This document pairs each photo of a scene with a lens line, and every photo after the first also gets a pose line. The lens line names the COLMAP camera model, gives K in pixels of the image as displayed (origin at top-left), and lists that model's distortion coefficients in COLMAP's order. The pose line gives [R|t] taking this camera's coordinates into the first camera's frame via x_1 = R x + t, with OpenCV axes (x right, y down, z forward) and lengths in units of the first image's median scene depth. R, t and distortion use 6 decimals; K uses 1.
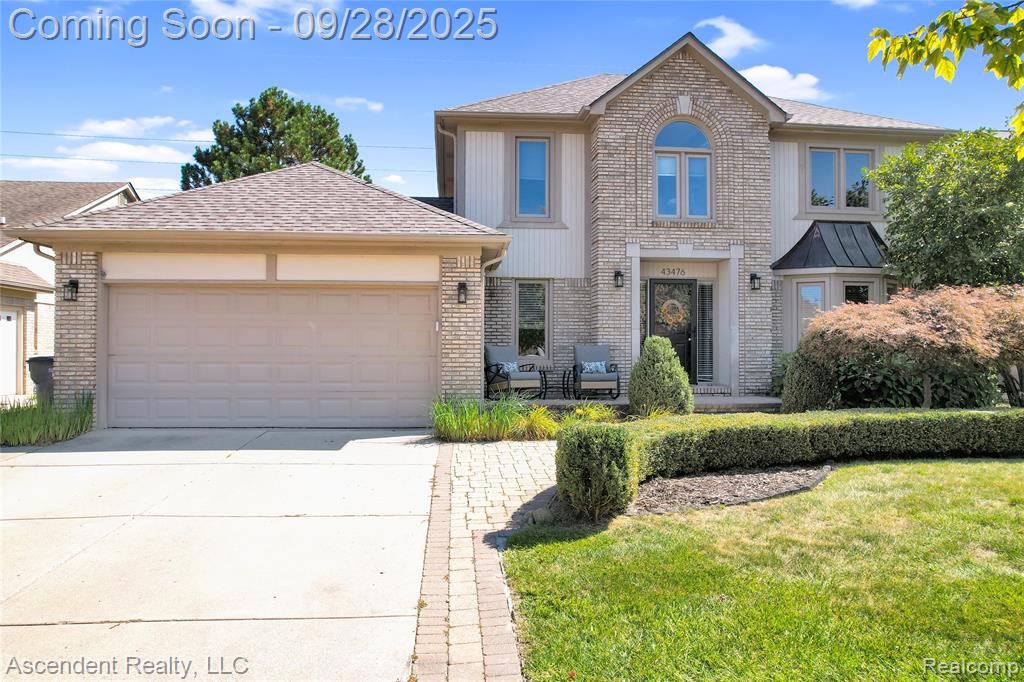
lens RADIAL K [[689.8, 0, 513.8], [0, 689.8, 345.6], [0, 0, 1]] dist [-0.056808, 0.037843]
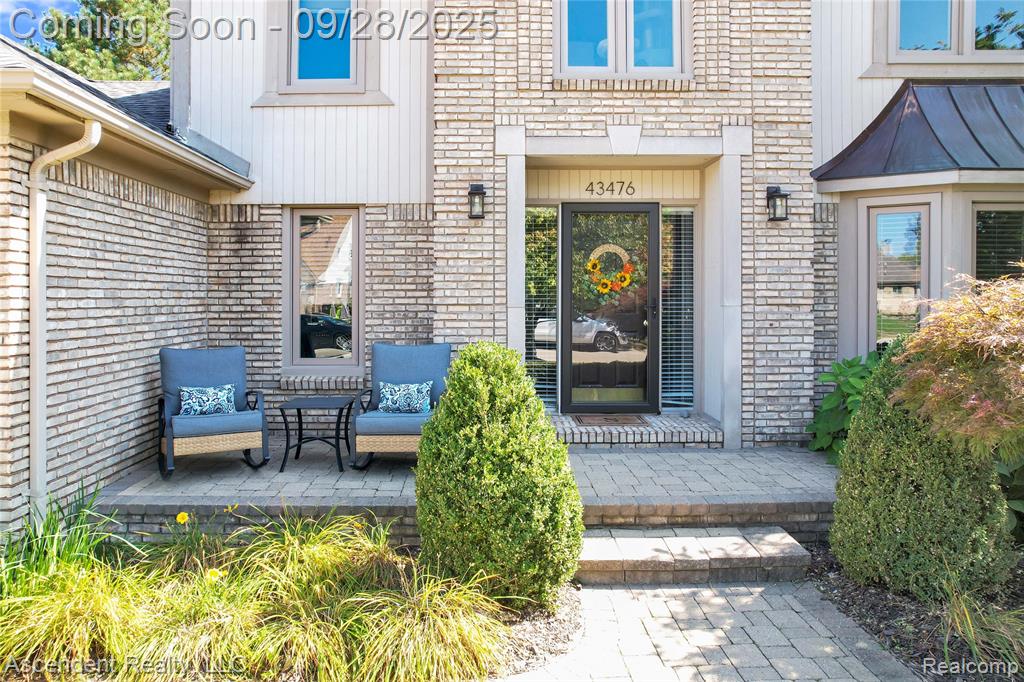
lens RADIAL K [[689.8, 0, 496.4], [0, 689.8, 303.3], [0, 0, 1]] dist [-0.056808, 0.037843]
pose [[0.996215, -0.002937, -0.086870, 0.202096], [0.004552, 0.999820, 0.018399, -0.035057], [0.086800, -0.018725, 0.996050, 0.518469]]
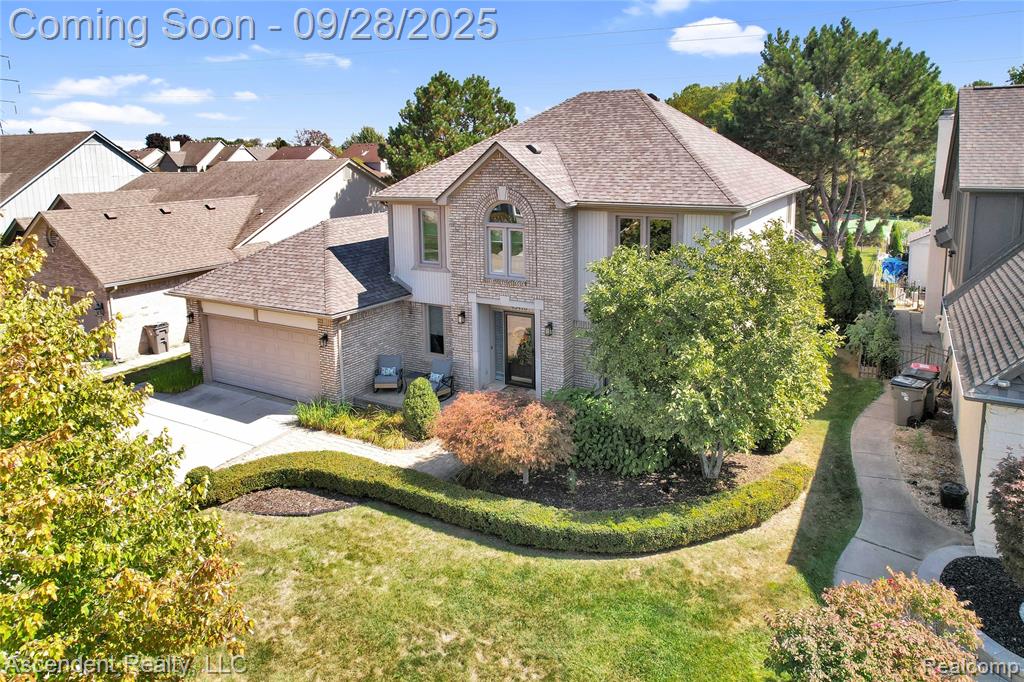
lens RADIAL K [[689.8, 0, 524.1], [0, 689.8, 278.4], [0, 0, 1]] dist [-0.056808, 0.037843]
pose [[0.822749, 0.086259, -0.561822, 1.048505], [0.020226, 0.983349, 0.180597, -0.429059], [0.568045, -0.159949, 0.807305, -0.084360]]
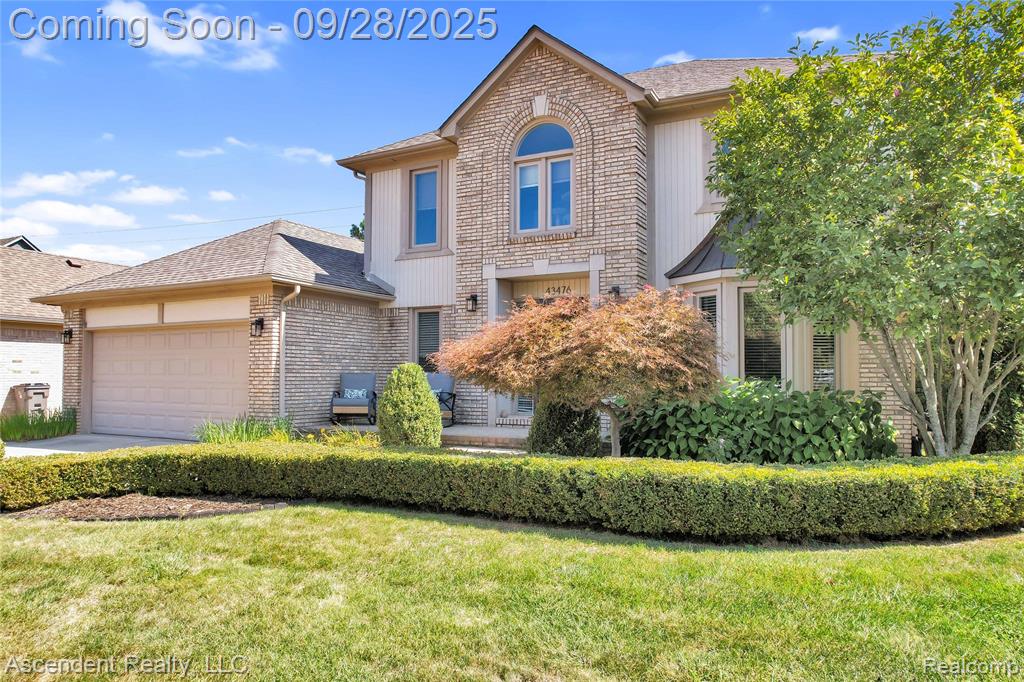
lens RADIAL K [[689.8, 0, 515.4], [0, 689.8, 369.4], [0, 0, 1]] dist [-0.056808, 0.037843]
pose [[0.843839, -0.007219, -0.536547, 0.702017], [0.005355, 0.999973, -0.005033, 0.000556], [0.536569, 0.001374, 0.843855, 0.218981]]
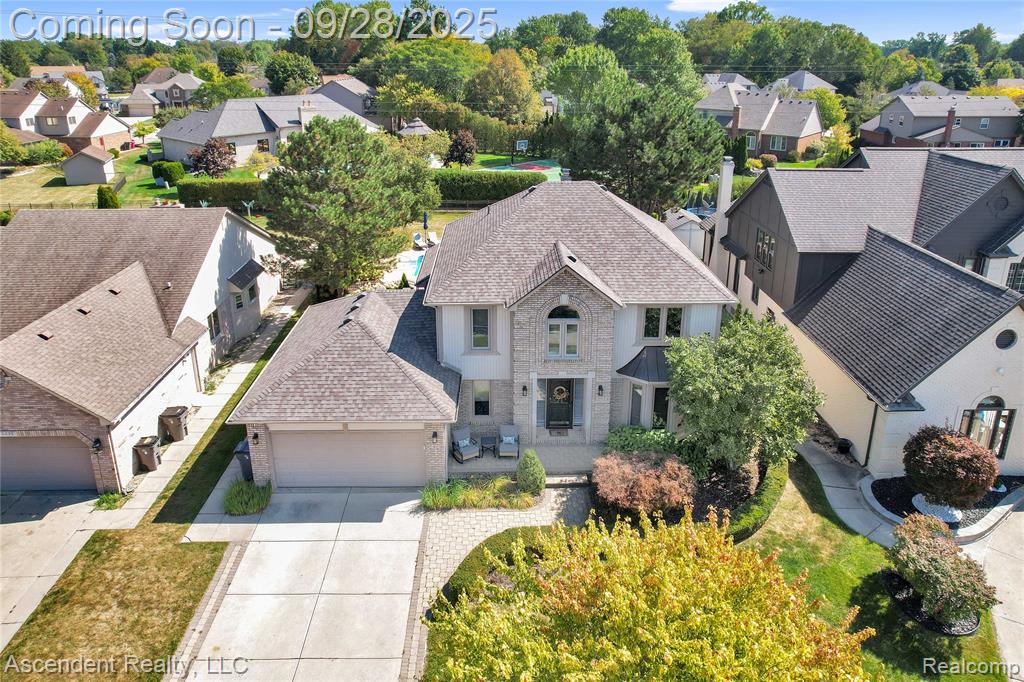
lens RADIAL K [[689.8, 0, 527.3], [0, 689.8, 280.0], [0, 0, 1]] dist [-0.056808, 0.037843]
pose [[0.998636, 0.022307, -0.047200, 0.236195], [-0.005781, 0.945808, 0.324674, -0.967366], [0.051884, -0.323958, 0.944648, -0.653131]]
